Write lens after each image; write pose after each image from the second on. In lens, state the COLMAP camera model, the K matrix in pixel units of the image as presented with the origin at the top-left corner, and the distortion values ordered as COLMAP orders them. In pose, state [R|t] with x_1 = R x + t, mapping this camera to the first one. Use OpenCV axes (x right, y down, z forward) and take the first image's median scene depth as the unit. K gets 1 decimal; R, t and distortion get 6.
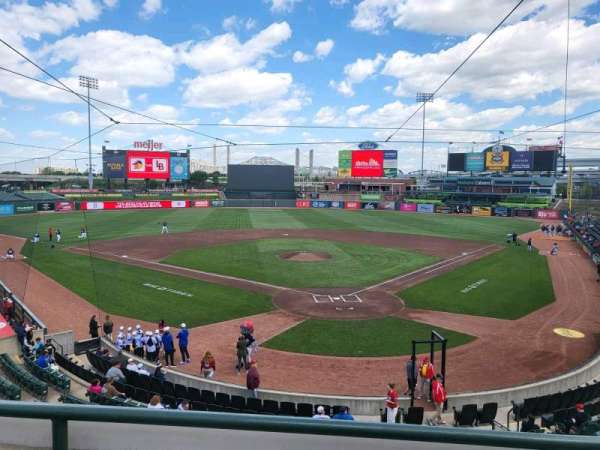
lens RADIAL K [[463.7, 0, 300.1], [0, 463.7, 219.1], [0, 0, 1]] dist [-0.018747, 0.080880]
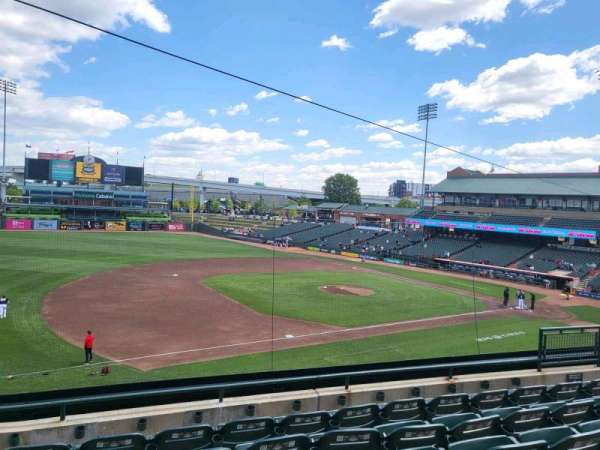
lens RADIAL K [[463.7, 0, 301.0], [0, 463.7, 218.5], [0, 0, 1]] dist [-0.018747, 0.080880]
pose [[0.351341, -0.027672, 0.935838, -0.322285], [0.031539, 0.999346, 0.017709, -0.032031], [-0.935716, 0.023294, 0.351984, 0.245722]]
